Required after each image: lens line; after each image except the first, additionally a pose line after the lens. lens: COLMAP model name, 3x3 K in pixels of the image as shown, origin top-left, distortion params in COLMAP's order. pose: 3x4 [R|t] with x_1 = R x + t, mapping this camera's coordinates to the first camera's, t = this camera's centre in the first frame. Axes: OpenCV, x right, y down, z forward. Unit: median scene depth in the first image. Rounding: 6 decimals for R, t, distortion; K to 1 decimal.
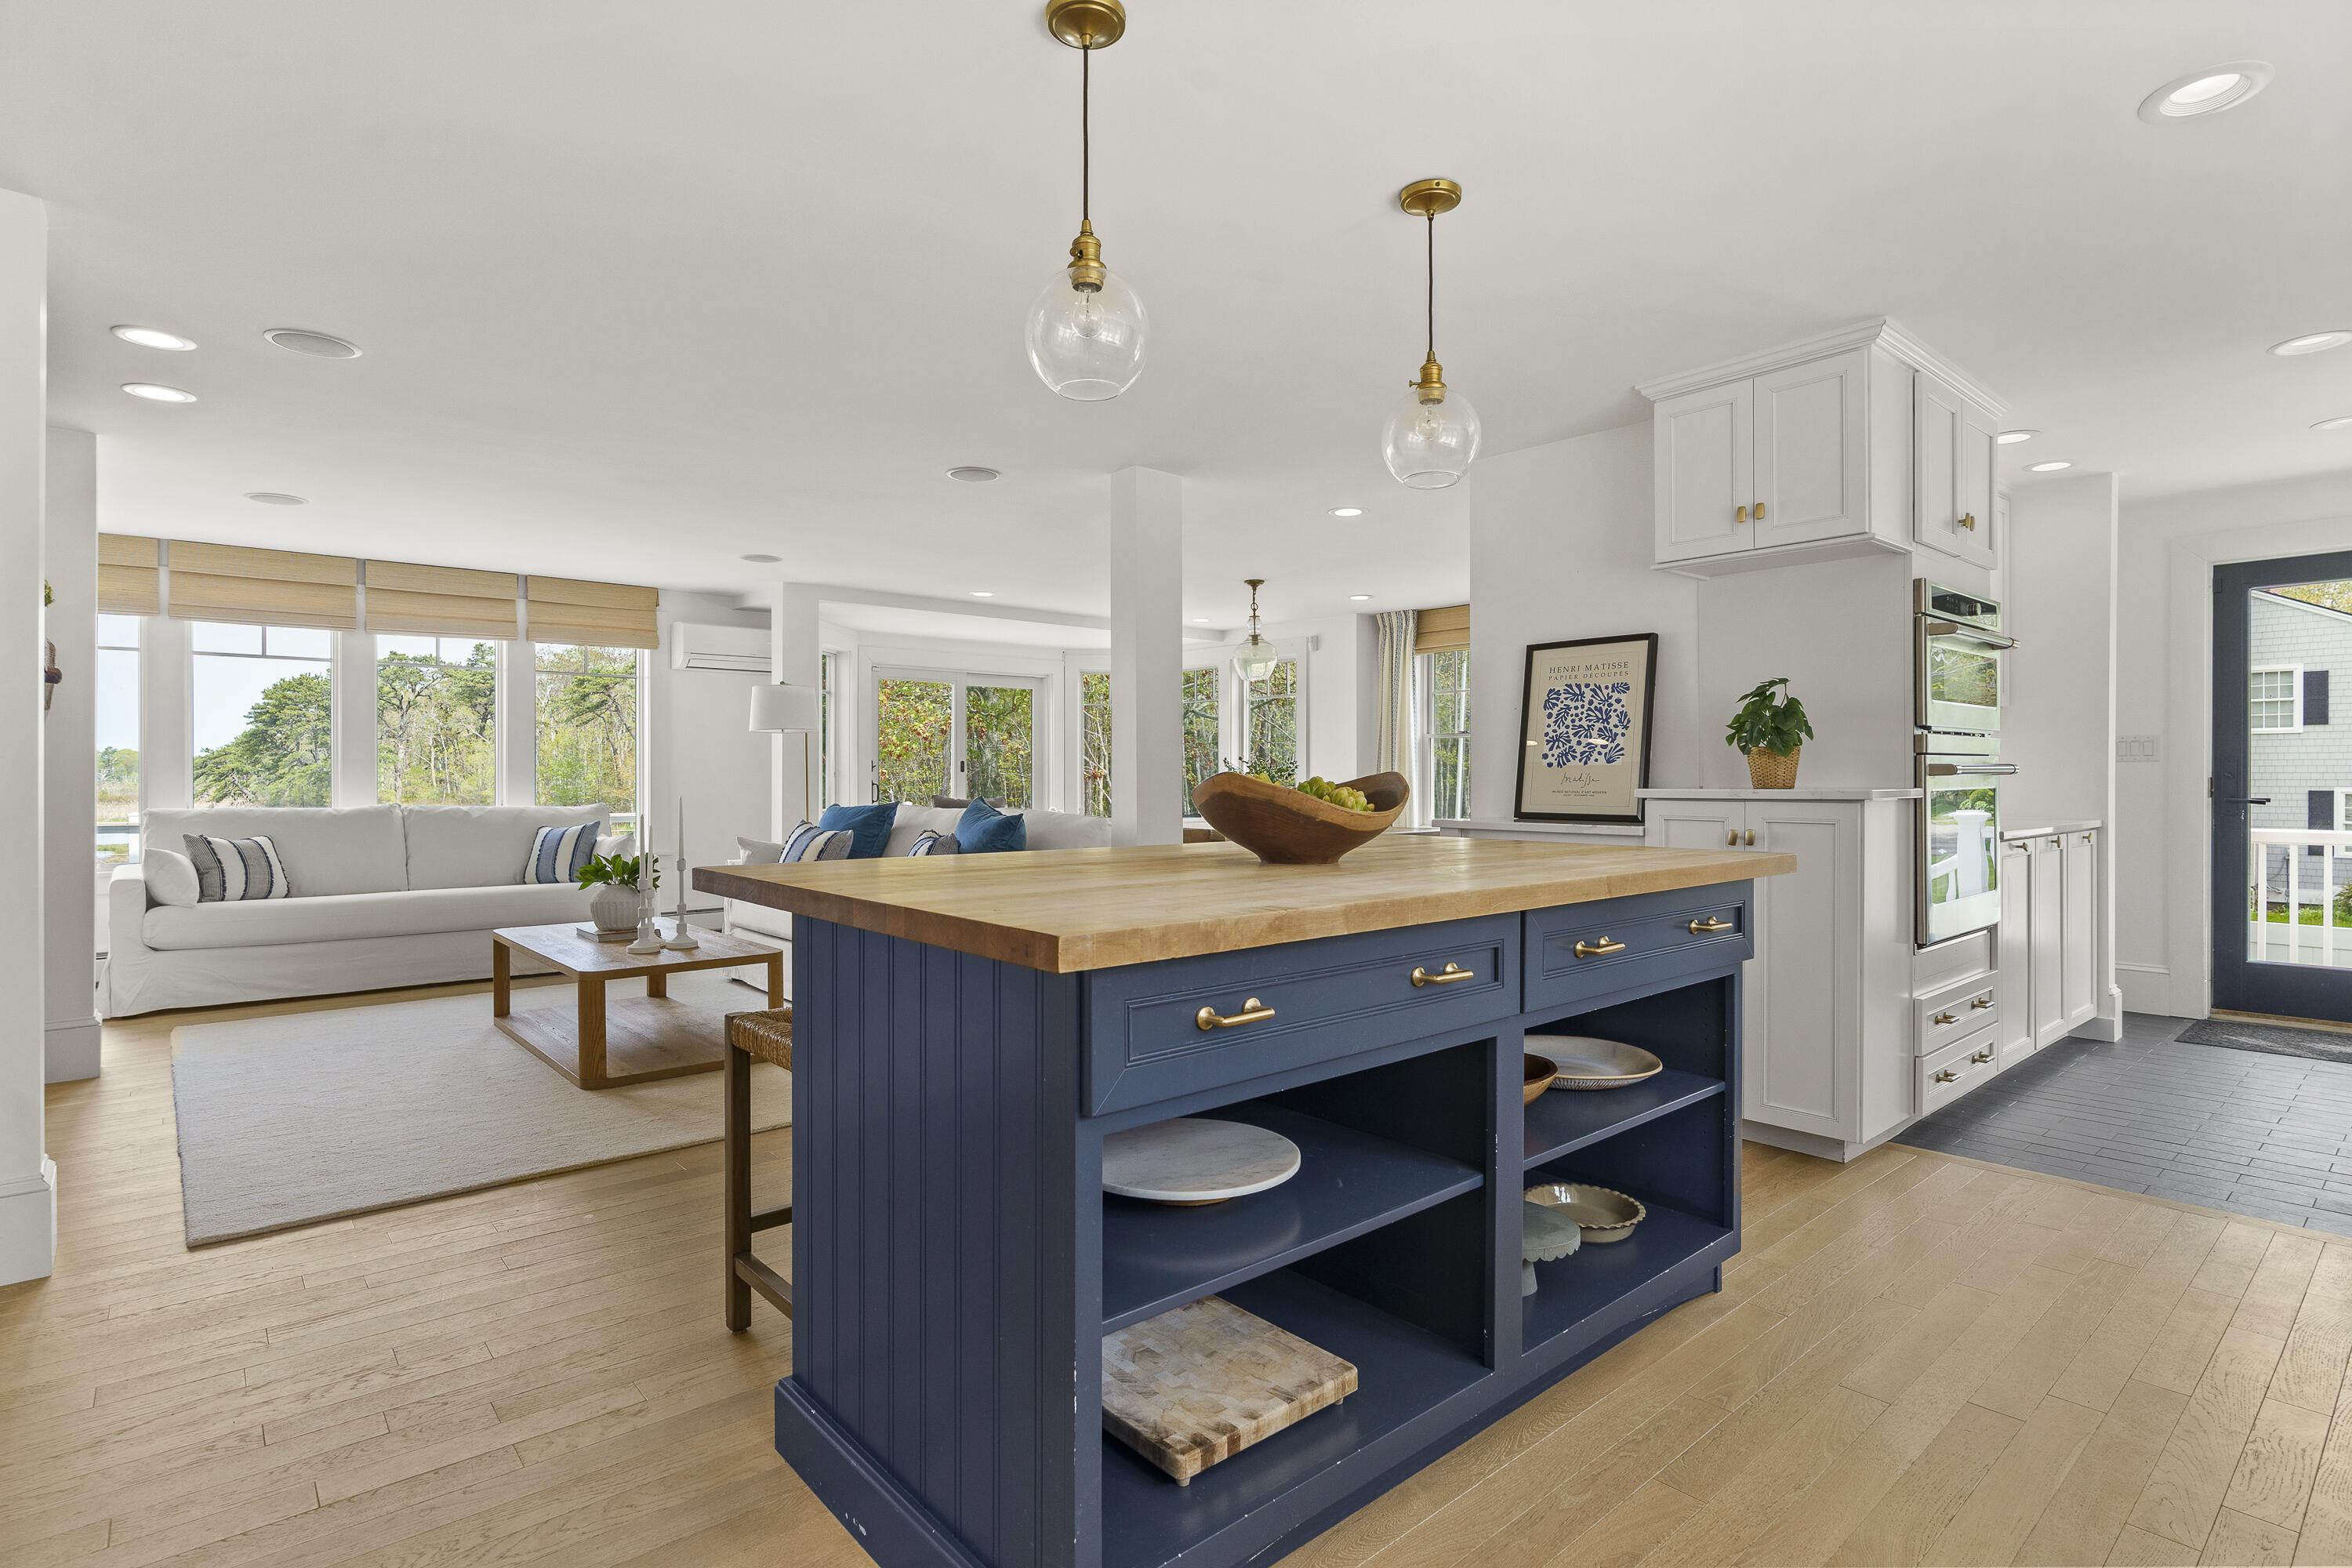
lens RADIAL K [[1156.8, 0, 1176.0], [0, 1156.8, 784.0], [0, 0, 1]] dist [-0.000195, -0.000274]
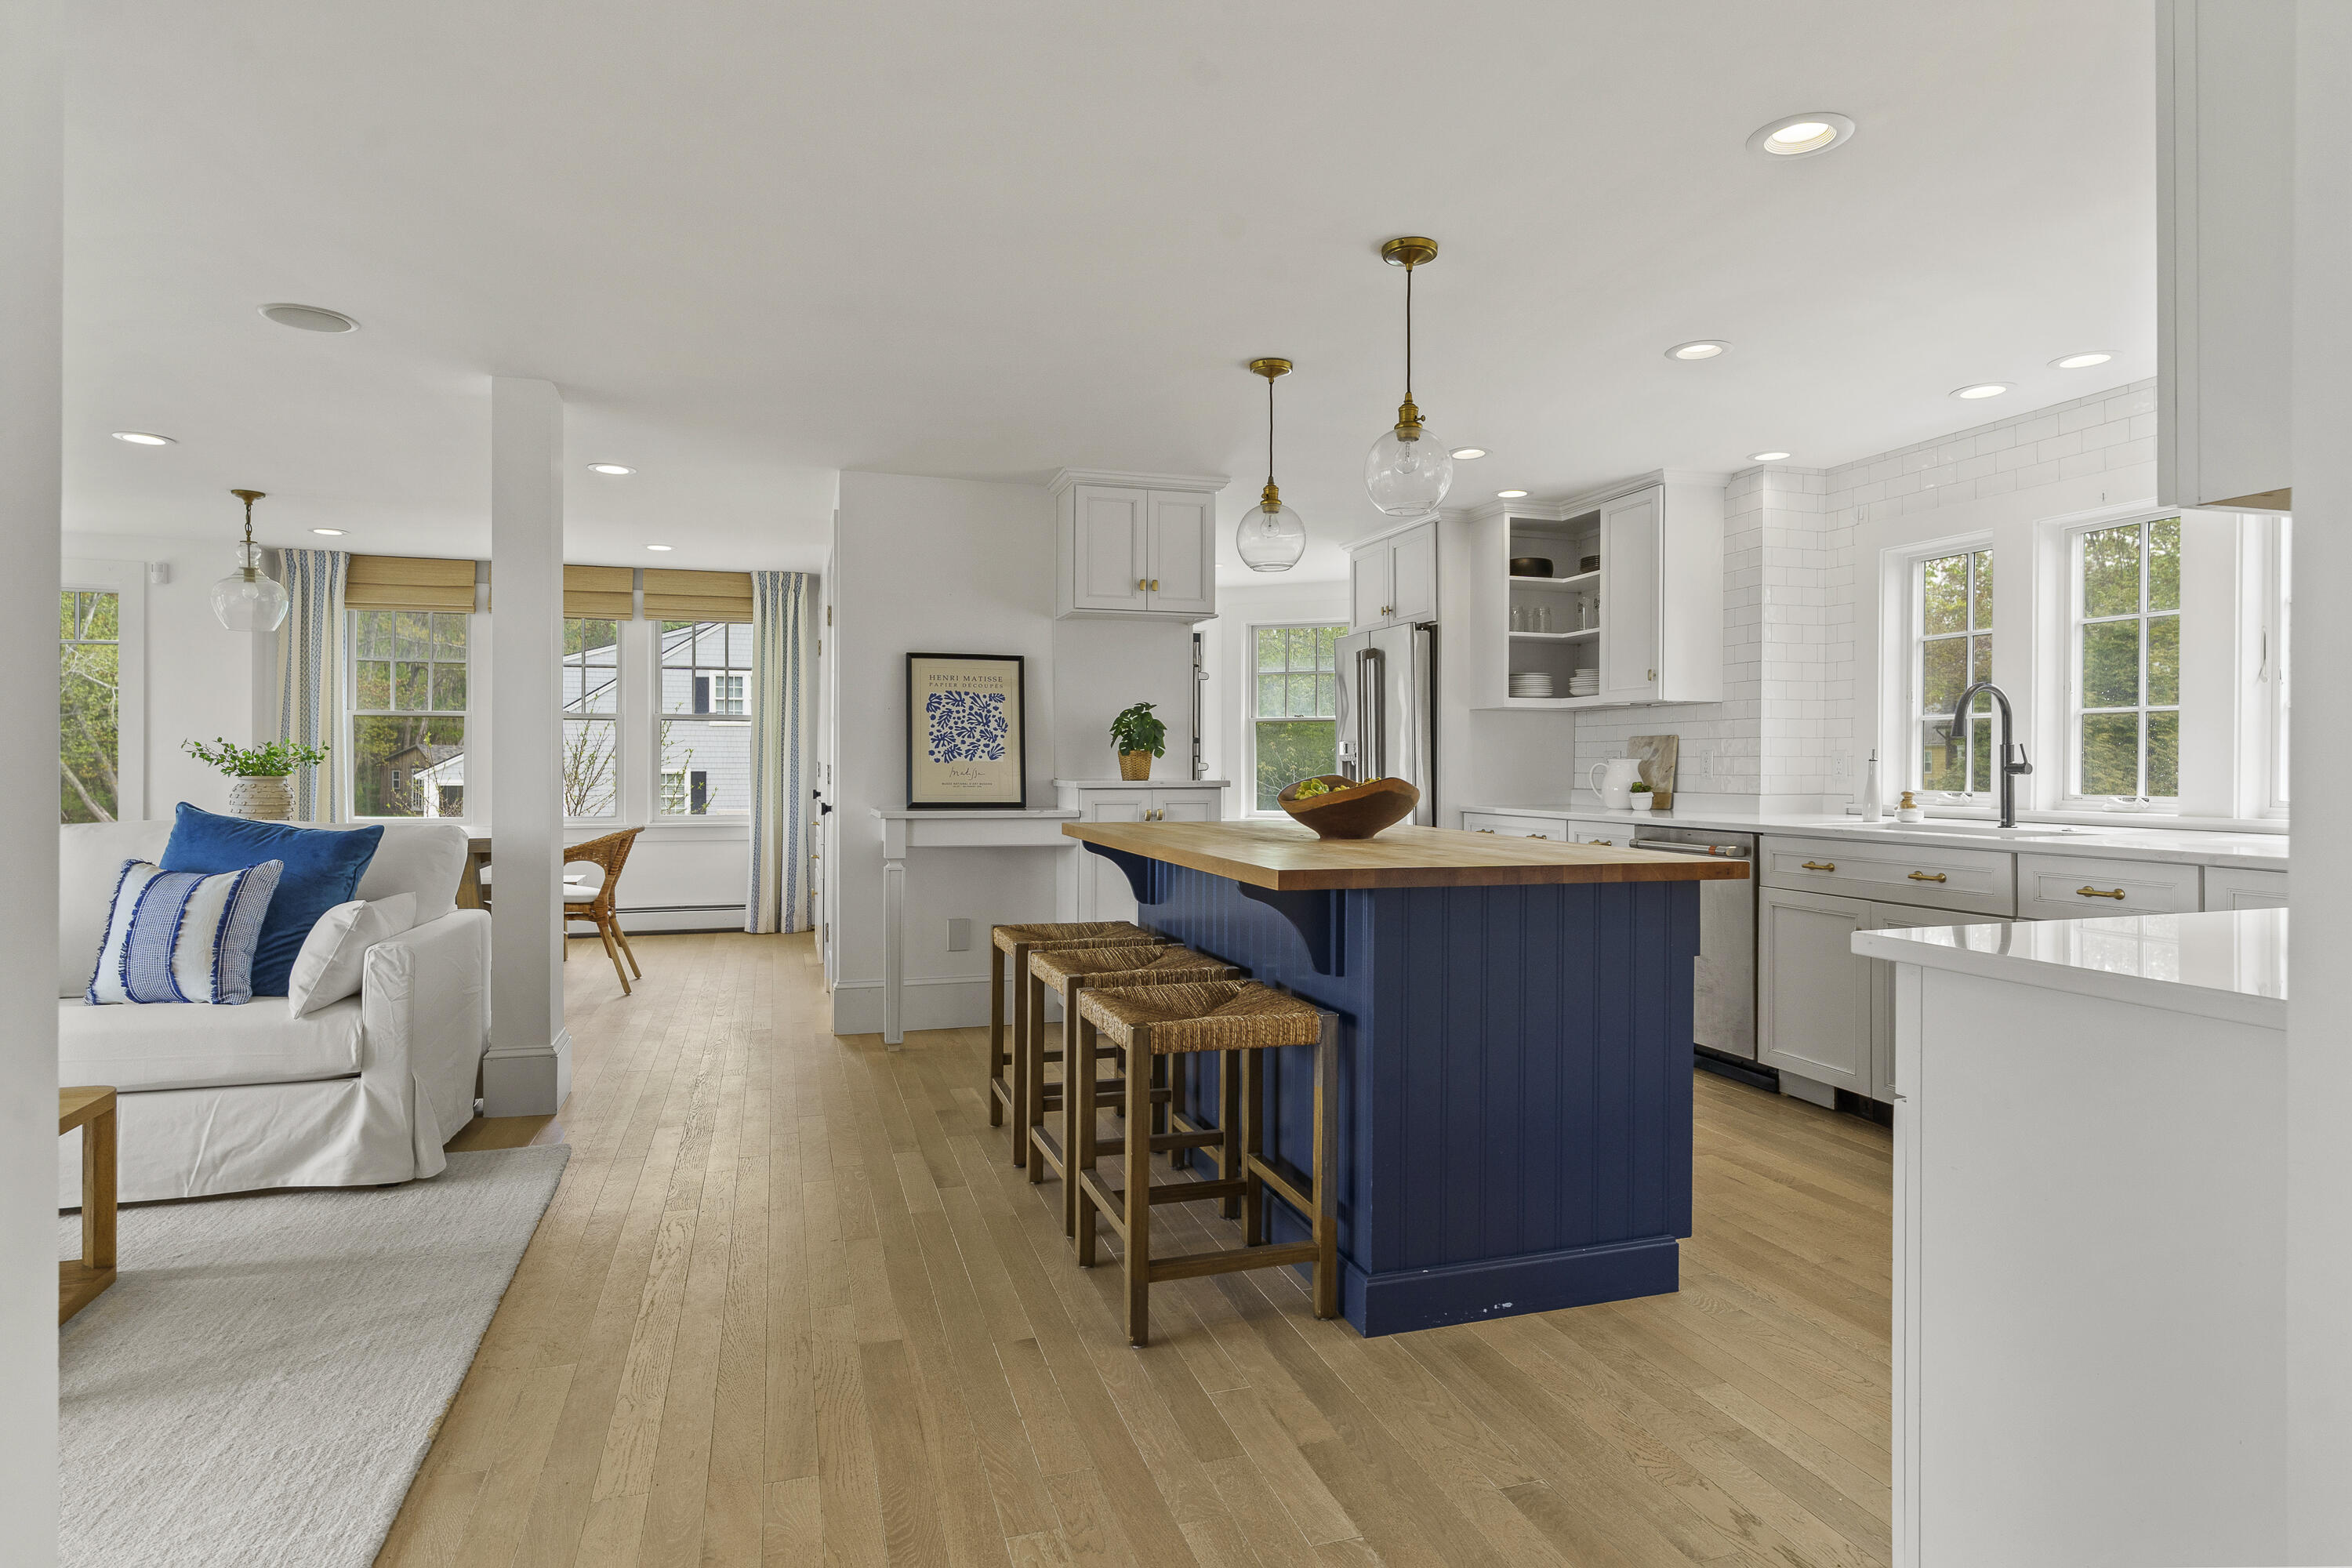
lens RADIAL K [[1254.5, 0, 1176.6], [0, 1254.5, 767.0], [0, 0, 1]] dist [-0.004441, -0.000569]
pose [[0.391764, -0.002348, 0.920063, -0.737177], [0.000873, 0.999997, 0.002180, -0.012689], [-0.920065, -0.000051, 0.391765, 0.300500]]
